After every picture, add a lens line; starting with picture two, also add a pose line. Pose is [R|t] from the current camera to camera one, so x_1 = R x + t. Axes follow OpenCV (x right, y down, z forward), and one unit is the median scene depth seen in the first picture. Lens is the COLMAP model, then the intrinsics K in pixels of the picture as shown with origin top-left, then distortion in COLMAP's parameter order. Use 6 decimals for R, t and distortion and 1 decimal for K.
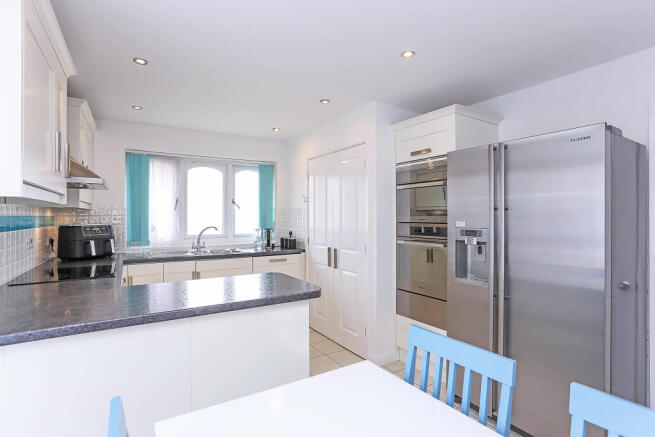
lens RADIAL K [[323.0, 0, 323.8], [0, 323.0, 218.2], [0, 0, 1]] dist [-0.049625, 0.027813]
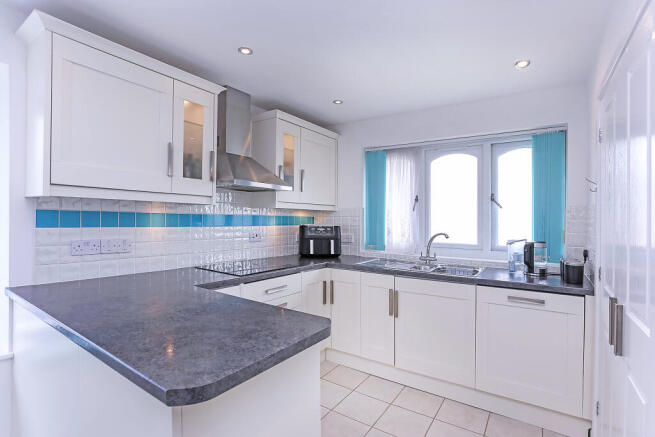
lens RADIAL K [[321.1, 0, 331.5], [0, 321.1, 207.9], [0, 0, 1]] dist [-0.045581, 0.000617]
pose [[0.410368, -0.021361, -0.911670, 0.215848], [-0.021196, 0.999232, -0.032953, -0.001464], [0.911674, 0.032846, 0.409600, 0.486575]]
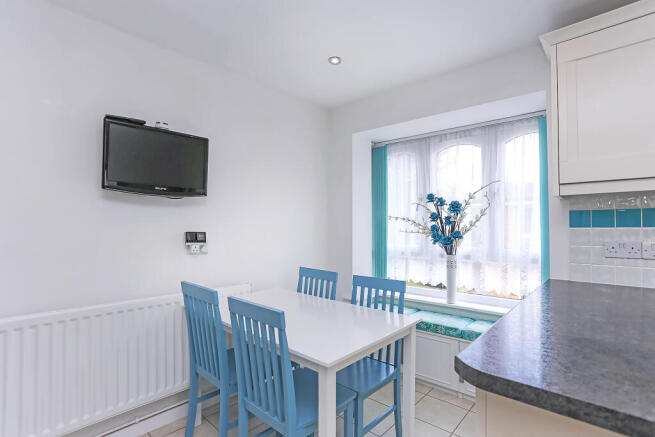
lens RADIAL K [[335.0, 0, 328.6], [0, 335.0, 222.4], [0, 0, 1]] dist [-0.020560, -0.000002]
pose [[-0.956214, -0.002688, -0.292657, 0.144460], [0.000298, 0.999948, -0.010160, 0.018208], [0.292669, -0.009802, -0.956164, 0.655436]]
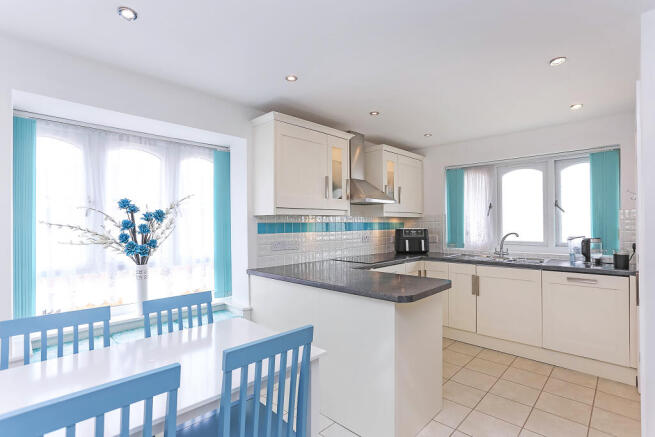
lens RADIAL K [[320.5, 0, 345.7], [0, 320.5, 221.8], [0, 0, 1]] dist [0.000079, 0.000600]
pose [[0.280279, -0.005045, -0.959905, 0.426365], [0.002389, 0.999987, -0.004558, -0.002740], [0.959916, -0.001016, 0.280287, 0.274705]]
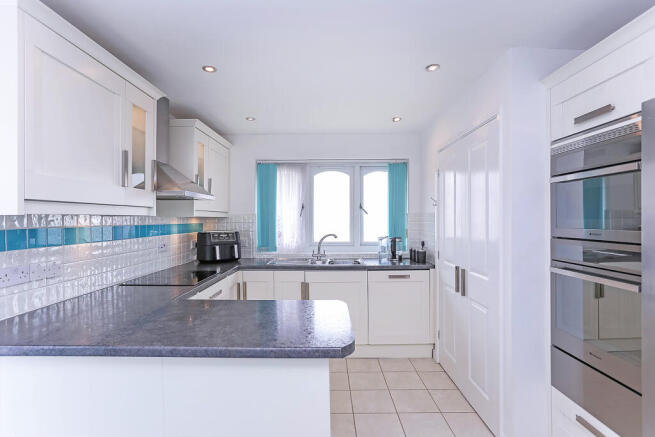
lens RADIAL K [[319.9, 0, 329.3], [0, 319.9, 220.1], [0, 0, 1]] dist [-0.032088, 0.000265]
pose [[0.846017, 0.000429, -0.533156, 0.148186], [0.000601, 0.999998, 0.001759, -0.016746], [0.533155, -0.001808, 0.846015, 0.213854]]
